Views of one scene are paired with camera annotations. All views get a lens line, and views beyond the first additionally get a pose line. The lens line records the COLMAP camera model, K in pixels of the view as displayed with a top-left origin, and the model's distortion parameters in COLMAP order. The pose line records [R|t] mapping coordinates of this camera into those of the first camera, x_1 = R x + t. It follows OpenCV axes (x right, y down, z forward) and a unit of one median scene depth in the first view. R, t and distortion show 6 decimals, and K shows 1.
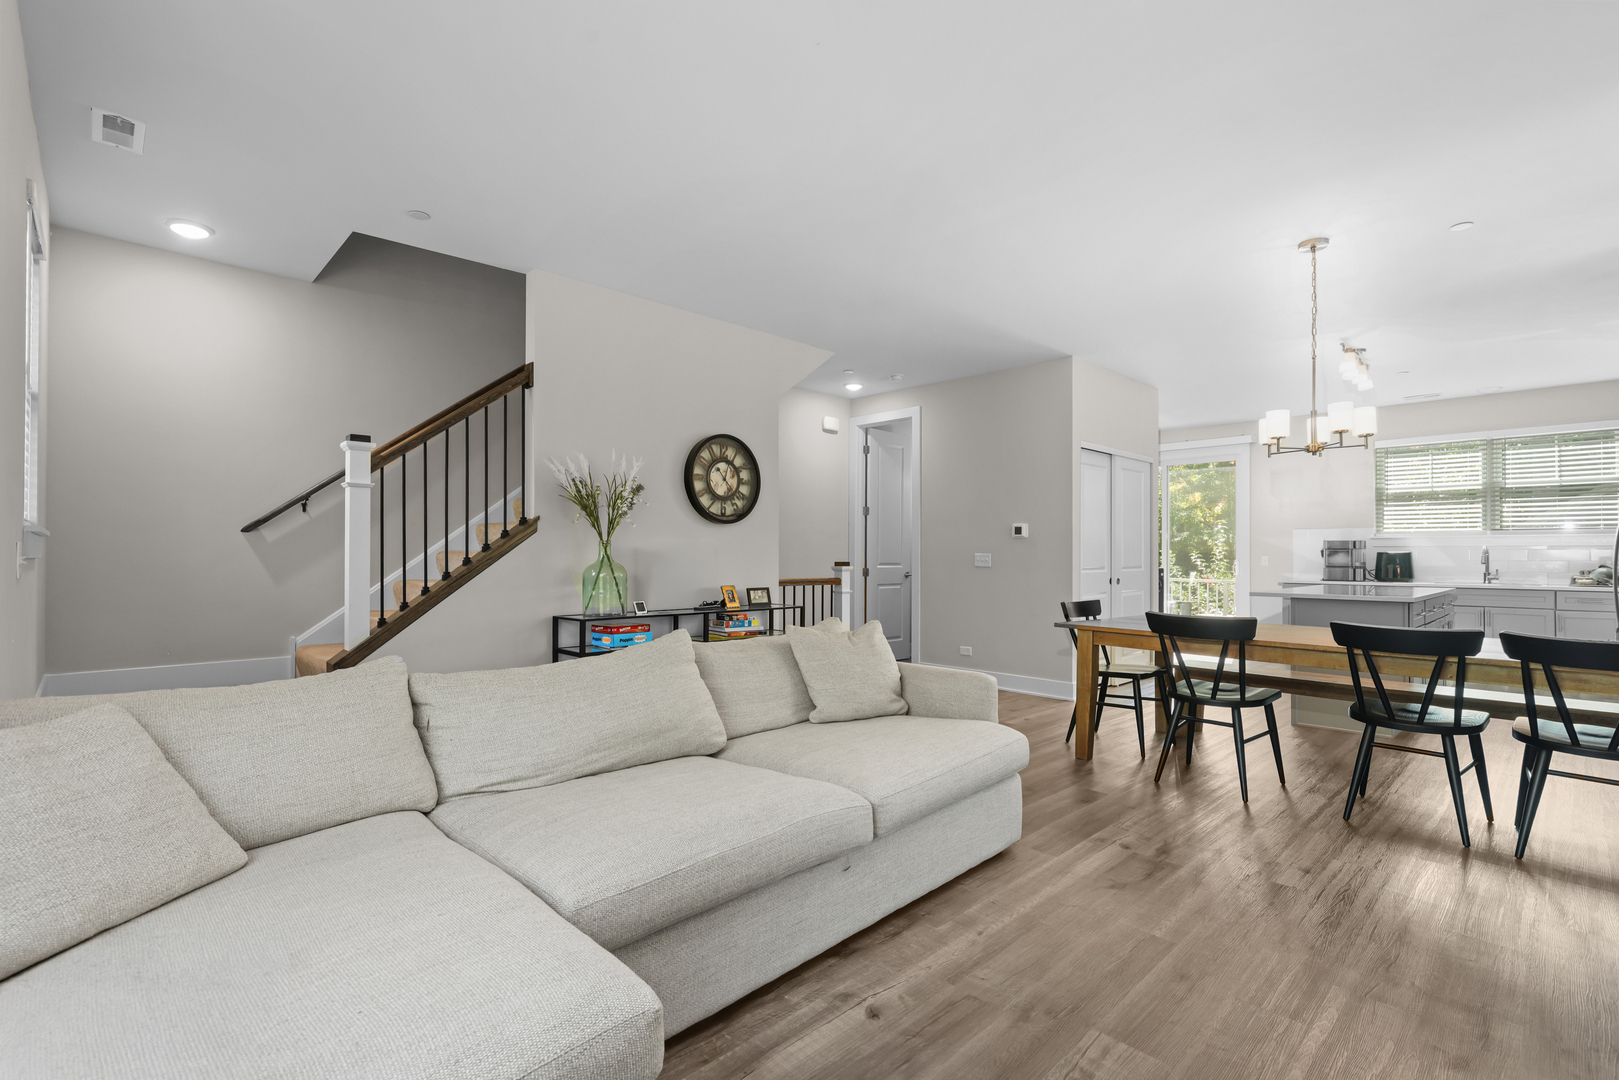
lens RADIAL K [[736.0, 0, 809.9], [0, 736.0, 546.7], [0, 0, 1]] dist [-0.000250, 0.000336]
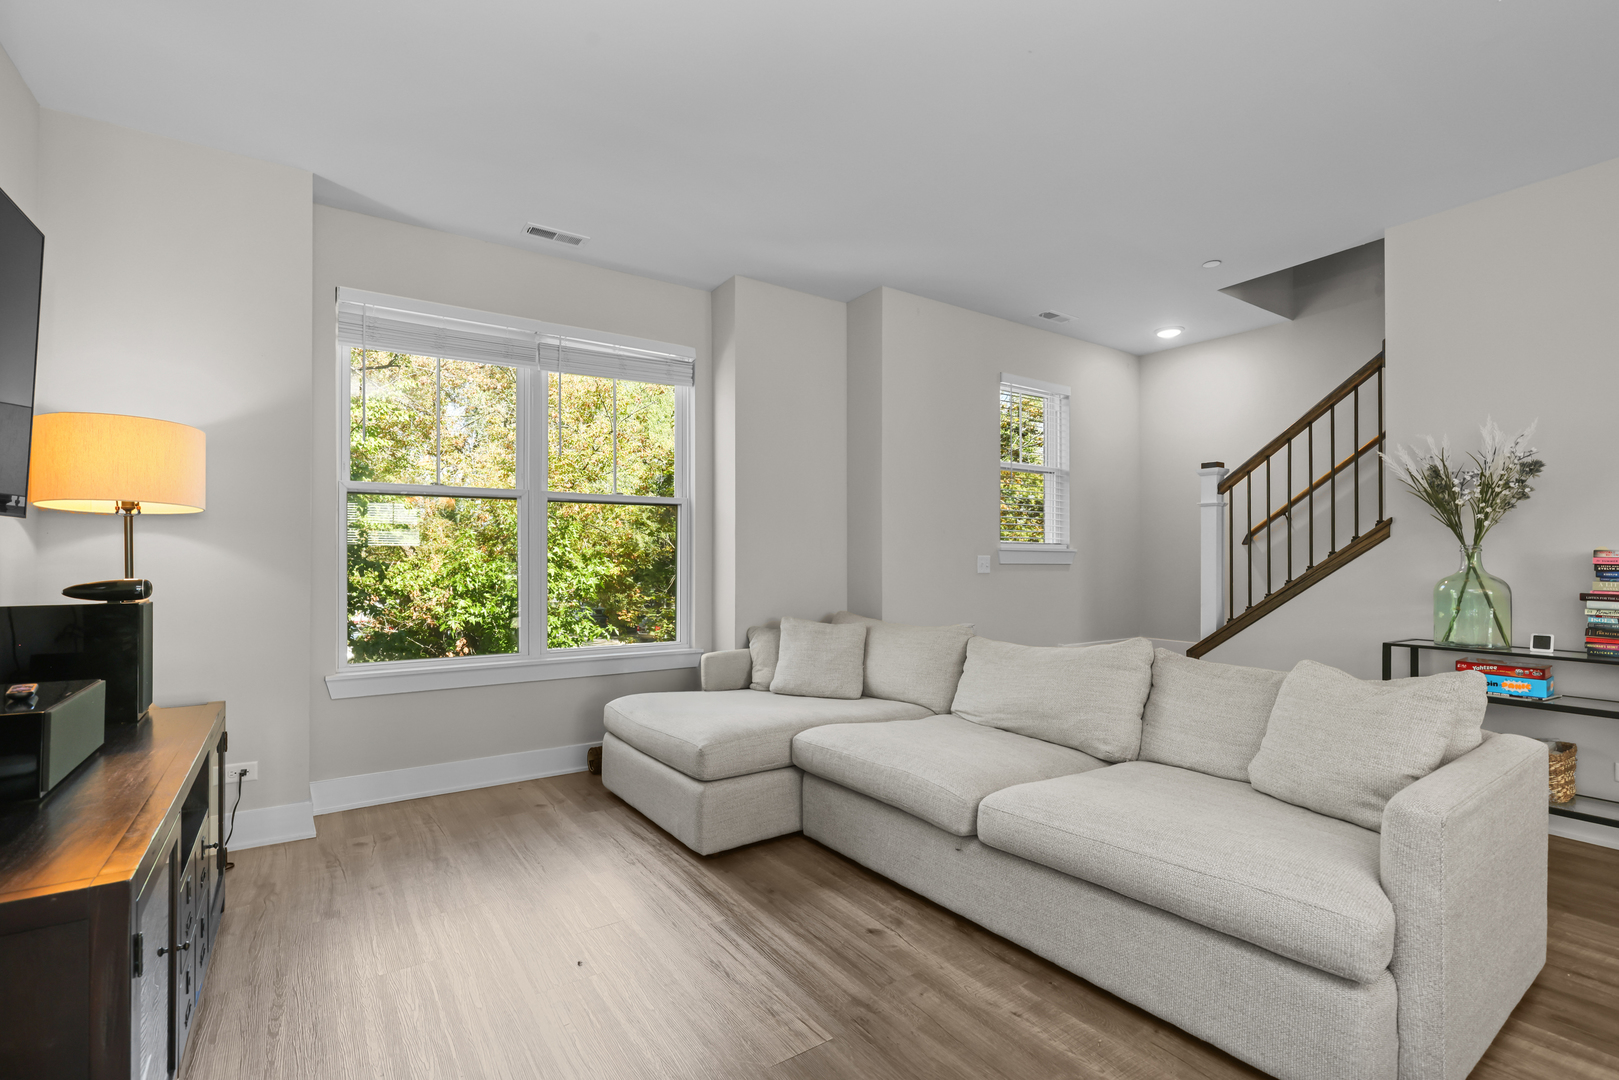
lens RADIAL K [[736.0, 0, 818.0], [0, 736.0, 568.5], [0, 0, 1]] dist [-0.000250, 0.000336]
pose [[-0.167451, 0.002741, -0.985877, 0.999028], [0.007898, 0.999968, 0.001439, 0.015684], [0.985849, -0.007545, -0.167467, 0.845279]]
